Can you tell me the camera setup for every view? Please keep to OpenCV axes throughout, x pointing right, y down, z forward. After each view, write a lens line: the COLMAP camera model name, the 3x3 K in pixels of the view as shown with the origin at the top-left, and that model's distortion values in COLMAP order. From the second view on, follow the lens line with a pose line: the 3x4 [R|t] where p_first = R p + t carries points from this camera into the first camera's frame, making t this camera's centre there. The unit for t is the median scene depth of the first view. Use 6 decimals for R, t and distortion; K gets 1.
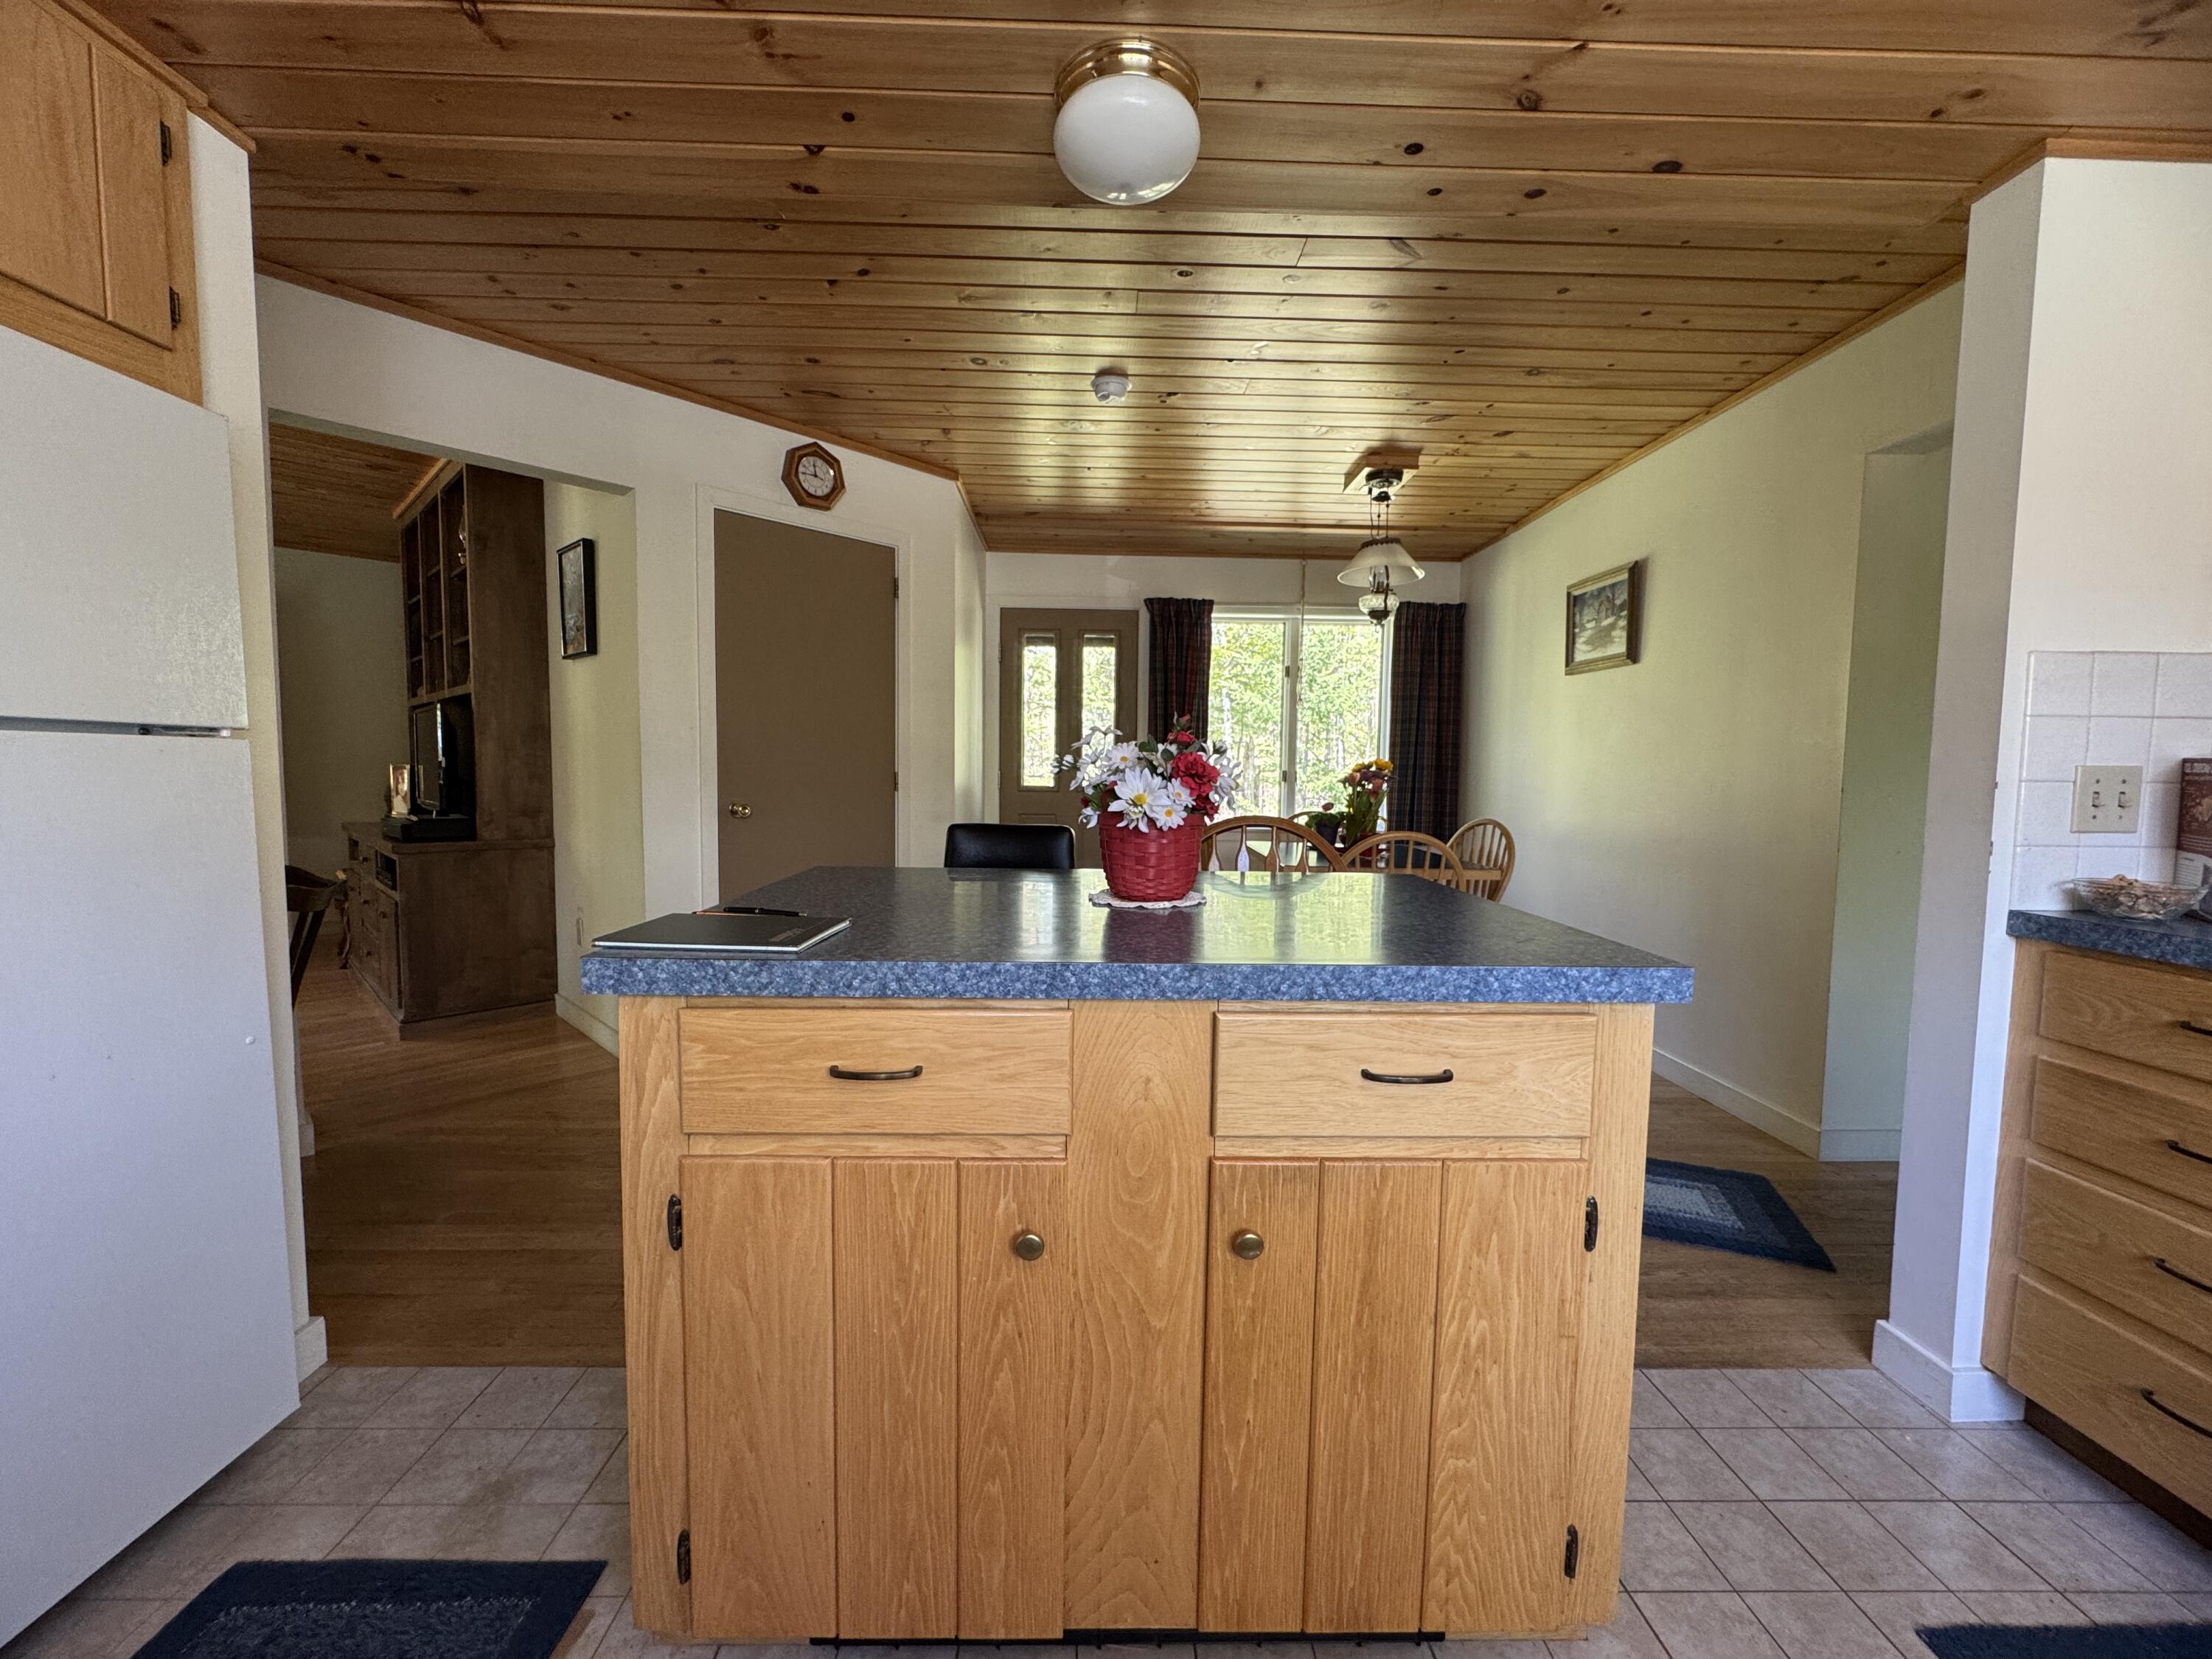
lens RADIAL K [[875.2, 0, 1106.0], [0, 875.2, 829.5], [0, 0, 1]] dist [0.000799, 0.000087]
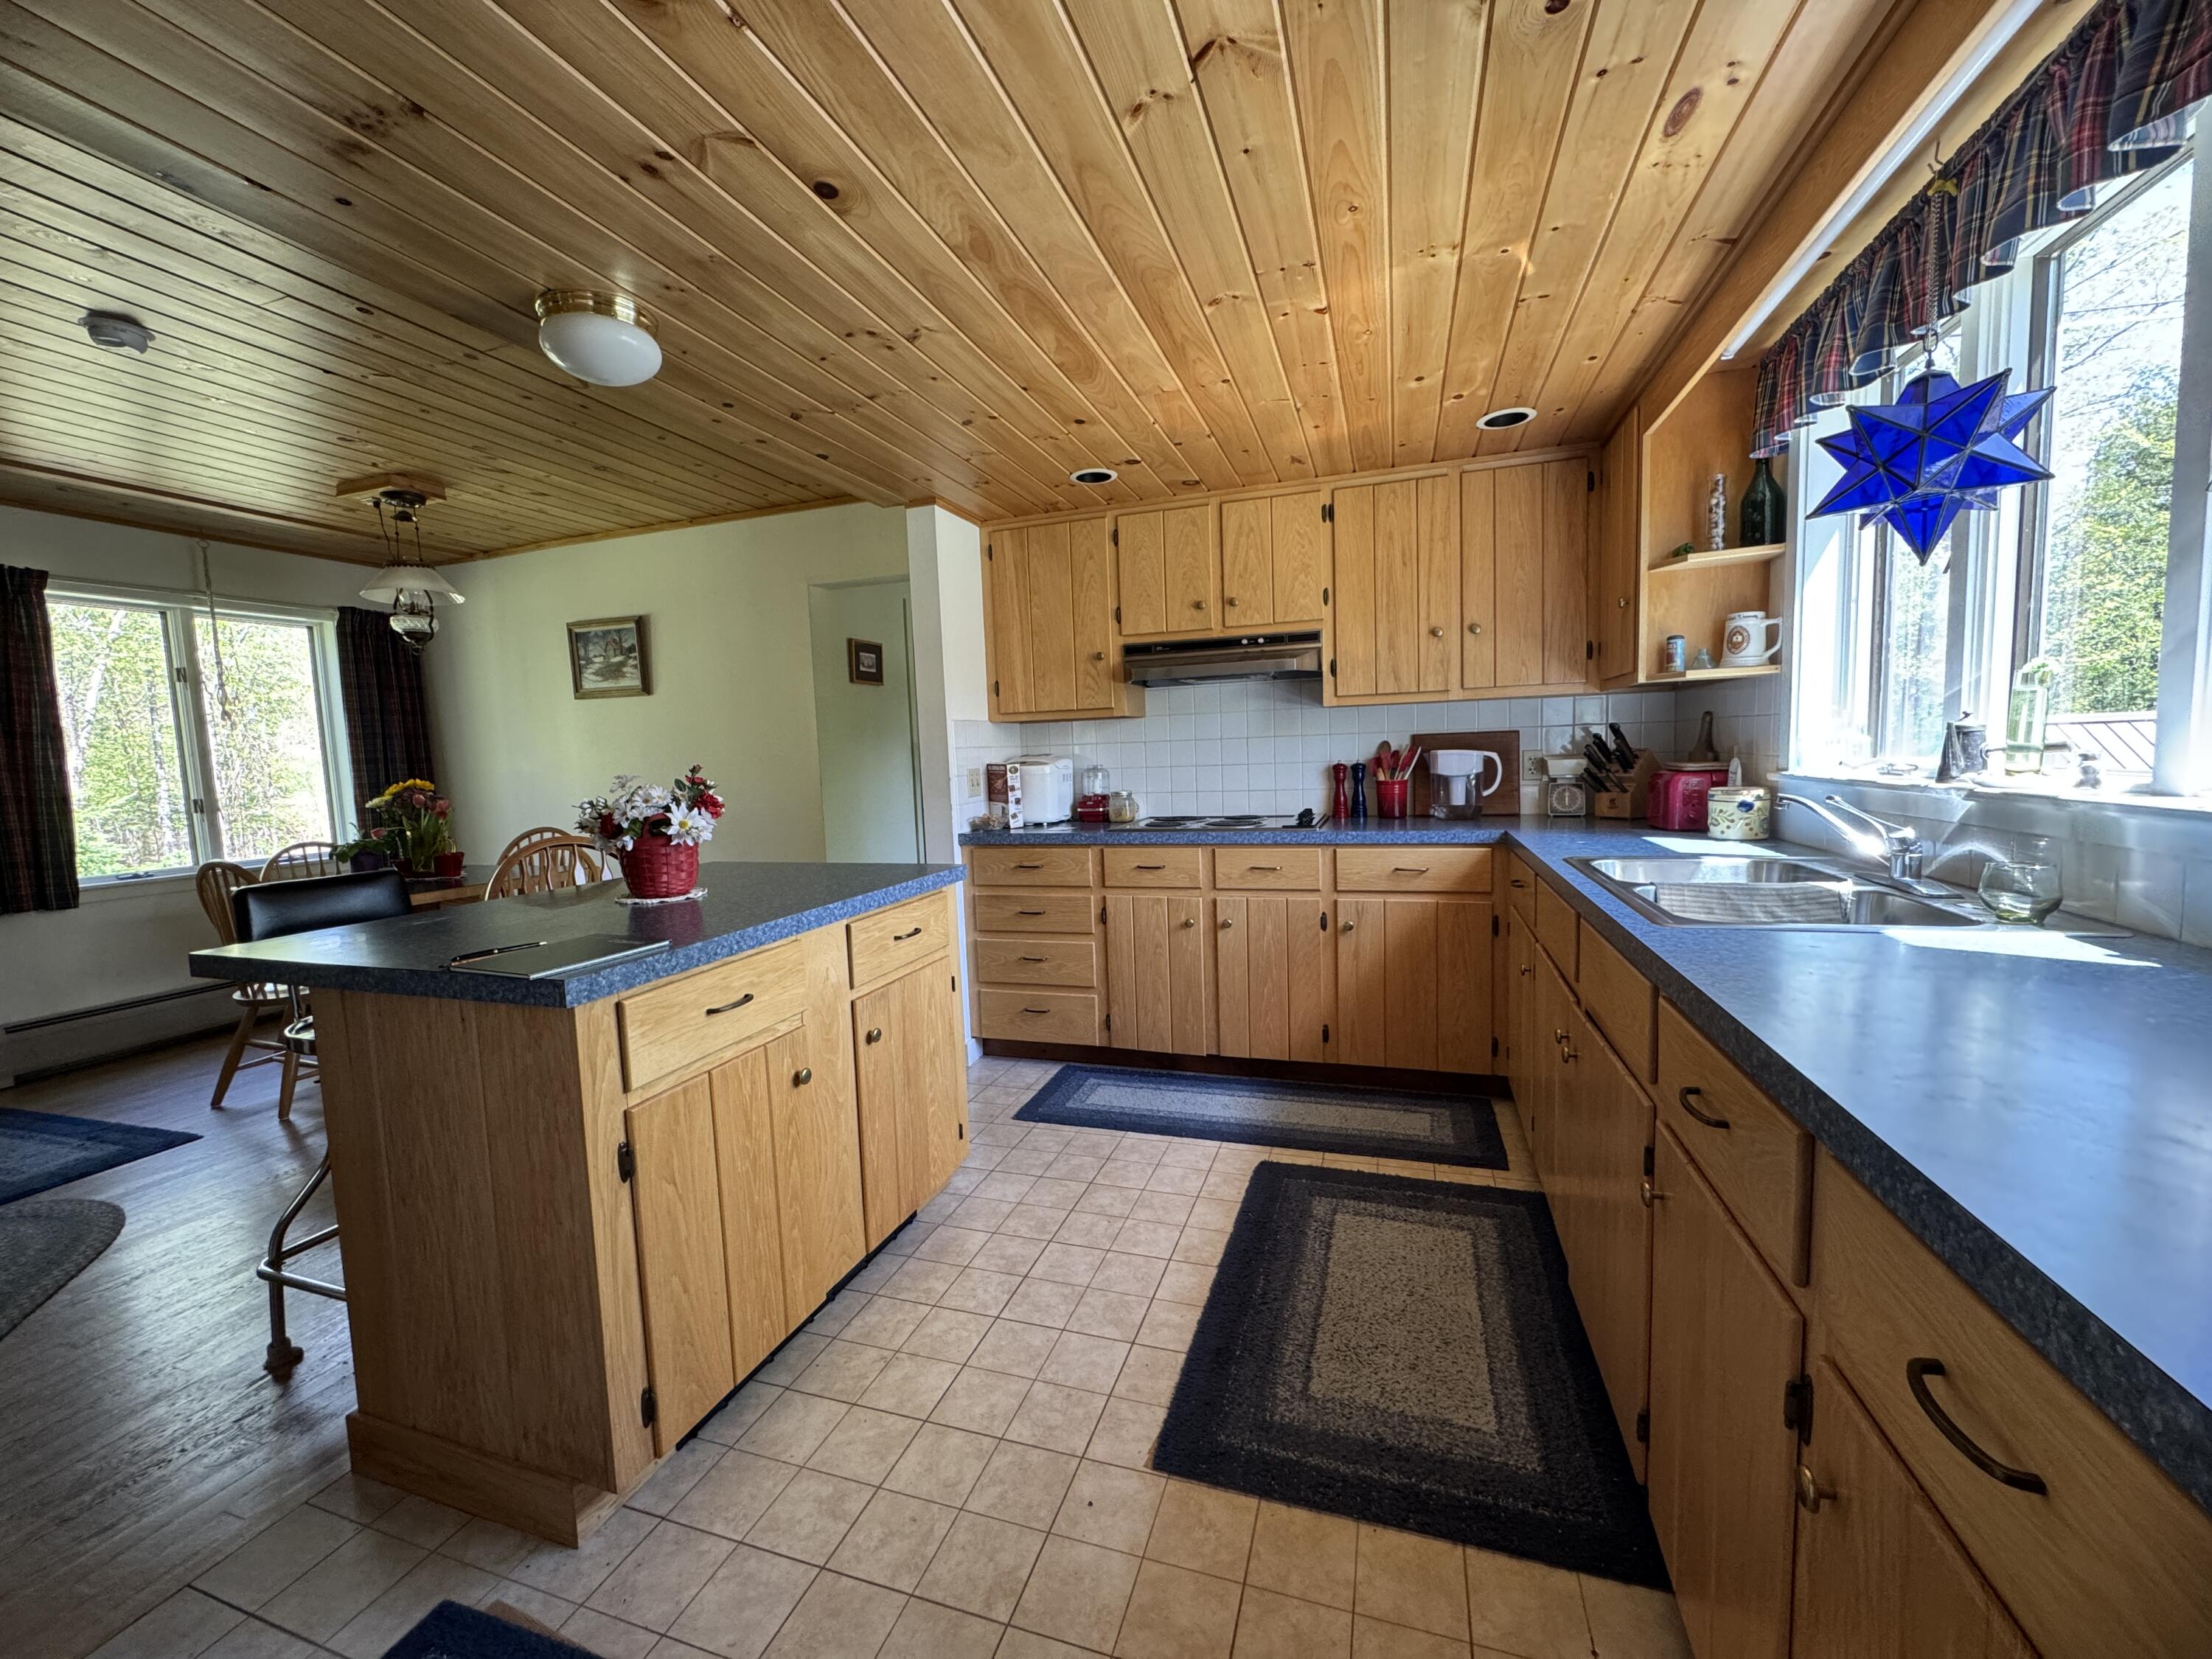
lens RADIAL K [[885.0, 0, 1106.0], [0, 885.0, 829.5], [0, 0, 1]] dist [-0.000225, 0.000056]
pose [[0.330500, -0.111196, 0.937233, -0.489997], [0.108194, 0.990953, 0.079416, -0.029407], [-0.937584, 0.075156, 0.339540, -0.067052]]
